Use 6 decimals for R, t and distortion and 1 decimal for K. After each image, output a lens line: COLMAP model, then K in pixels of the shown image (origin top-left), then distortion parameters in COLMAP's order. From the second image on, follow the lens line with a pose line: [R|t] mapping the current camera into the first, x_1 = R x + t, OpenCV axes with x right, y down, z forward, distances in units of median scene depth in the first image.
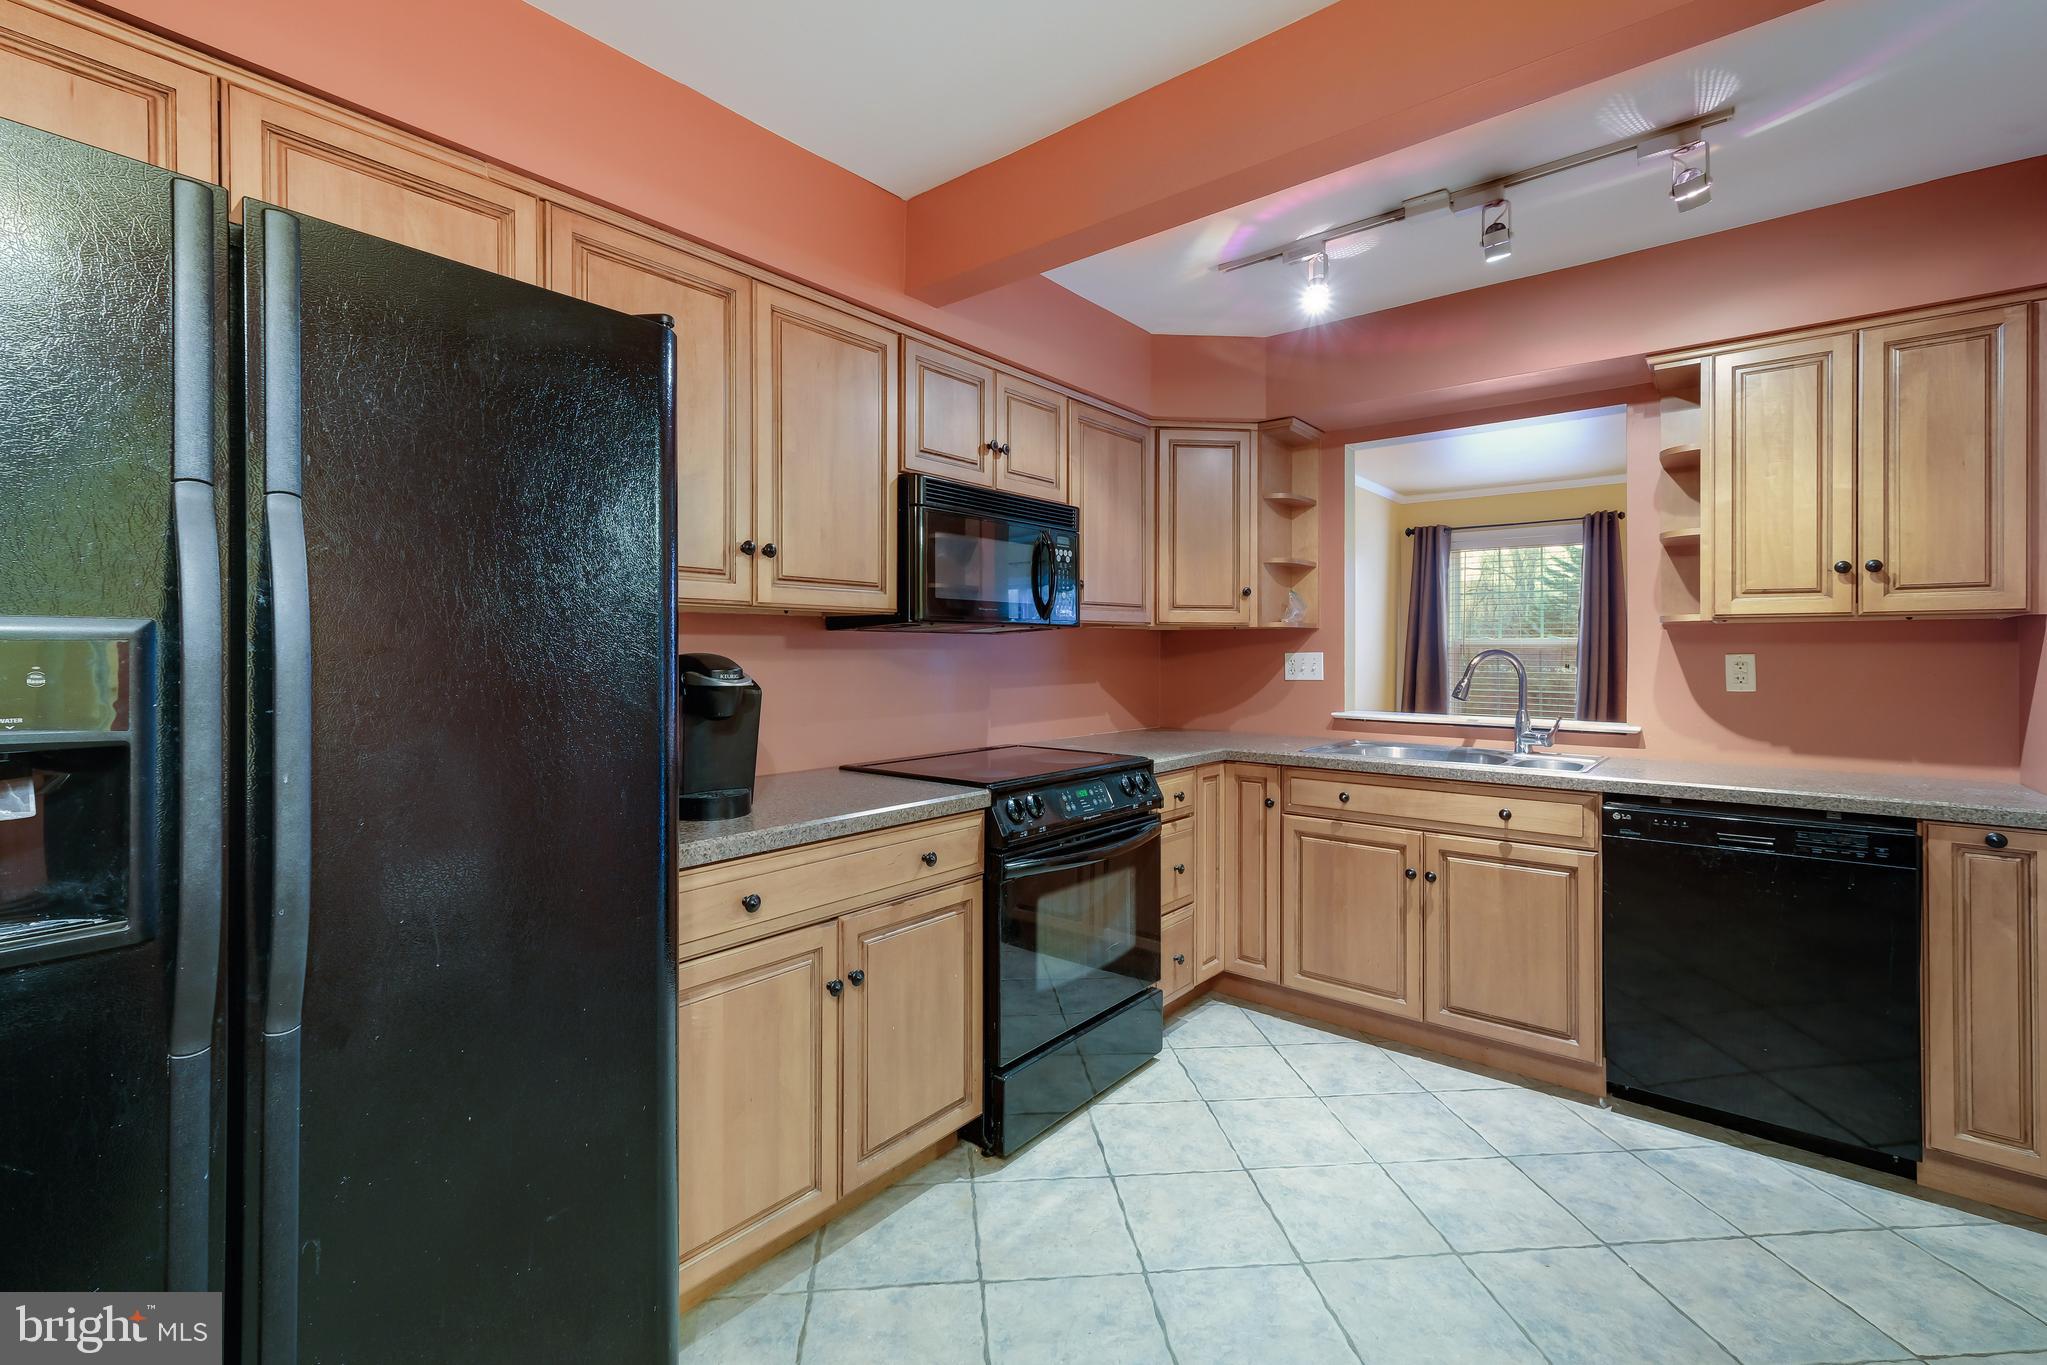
lens RADIAL K [[898.8, 0, 996.7], [0, 898.8, 656.6], [0, 0, 1]] dist [0.007935, -0.000159]
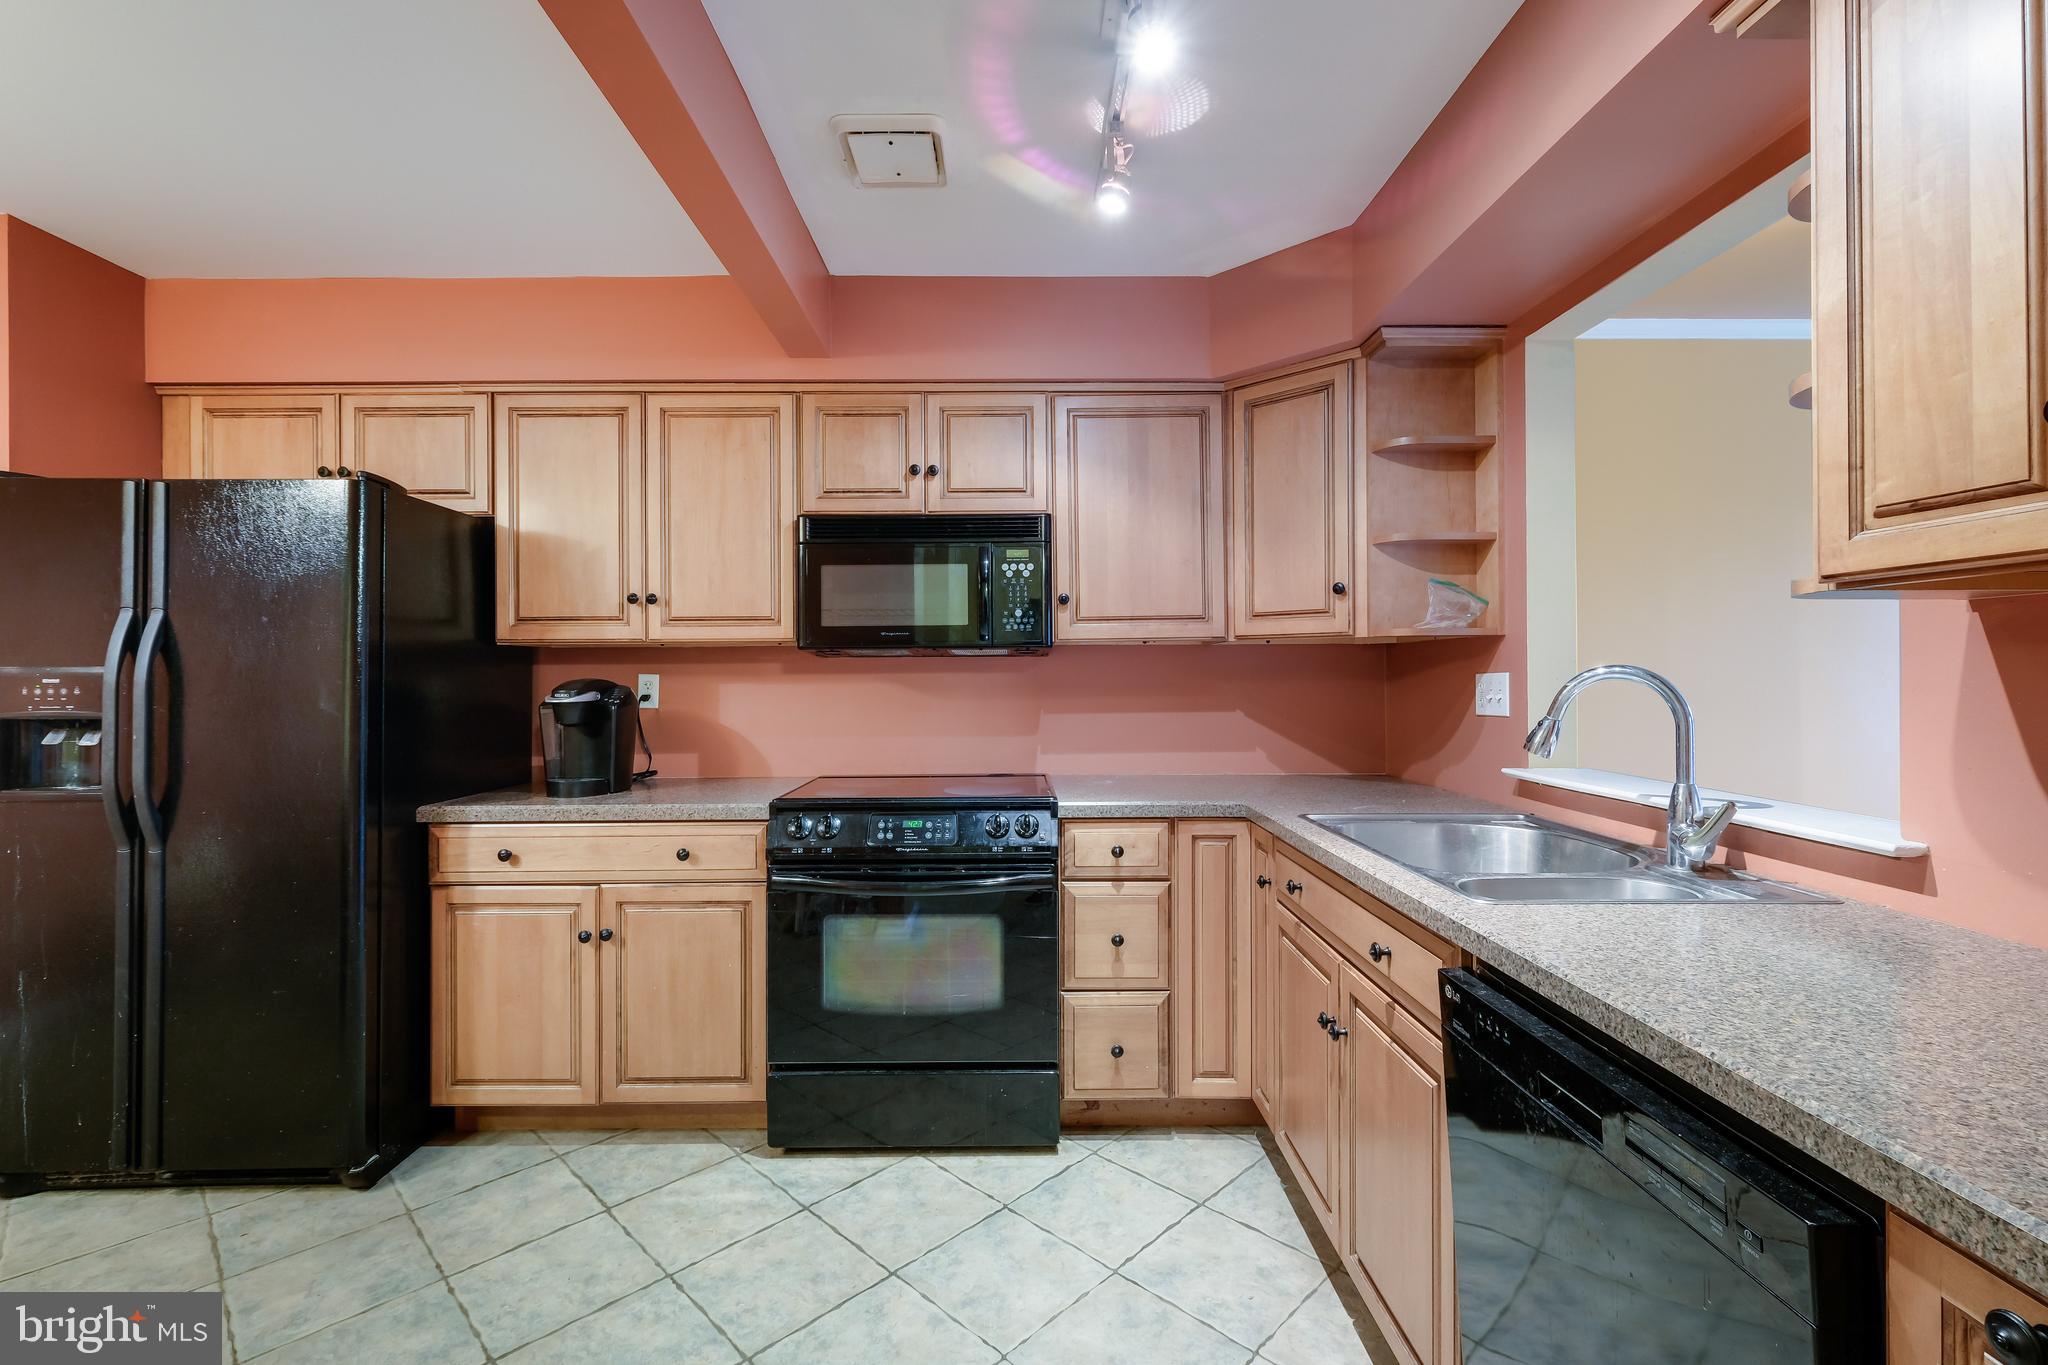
lens RADIAL K [[899.2, 0, 1015.0], [0, 899.2, 677.8], [0, 0, 1]] dist [0.007935, -0.000159]
pose [[0.644870, -0.002497, -0.764288, 0.925260], [0.002773, 0.999996, -0.000927, -0.001715], [0.764287, -0.001521, 0.644874, 0.483819]]
